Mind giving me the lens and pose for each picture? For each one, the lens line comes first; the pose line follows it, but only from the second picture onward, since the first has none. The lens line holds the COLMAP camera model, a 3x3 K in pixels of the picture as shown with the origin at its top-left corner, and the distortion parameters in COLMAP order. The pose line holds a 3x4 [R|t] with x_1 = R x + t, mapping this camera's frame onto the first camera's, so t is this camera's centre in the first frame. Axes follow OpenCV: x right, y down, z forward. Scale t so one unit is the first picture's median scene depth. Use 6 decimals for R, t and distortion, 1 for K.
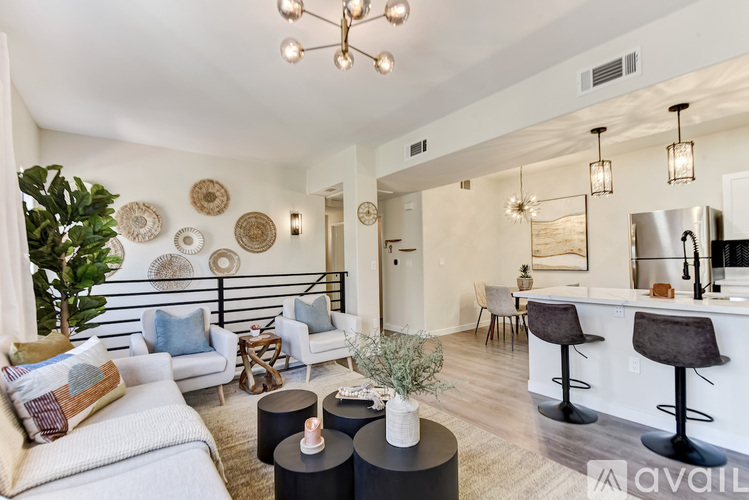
lens RADIAL K [[374.3, 0, 374.5], [0, 374.3, 250.0], [0, 0, 1]] dist [0.028622, -0.000742]
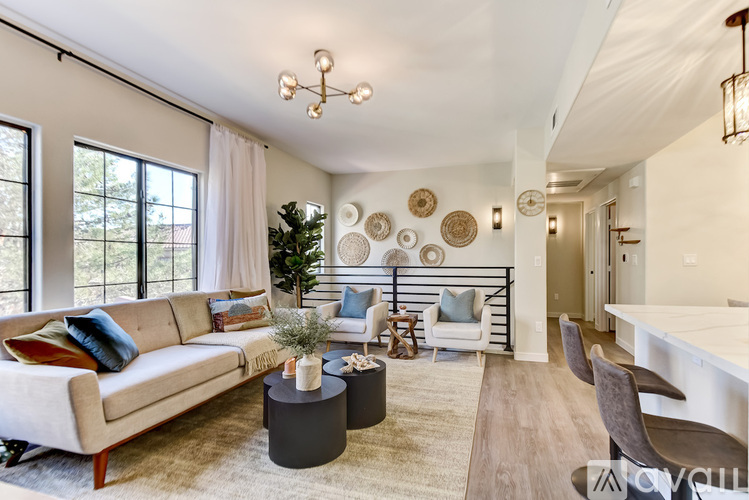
lens RADIAL K [[374.3, 0, 374.5], [0, 374.3, 250.0], [0, 0, 1]] dist [0.028622, -0.000742]
pose [[0.553703, 0.001261, -0.832713, 0.531211], [0.018742, 0.999727, 0.013976, -0.004745], [0.832503, -0.023346, 0.553528, 0.184632]]
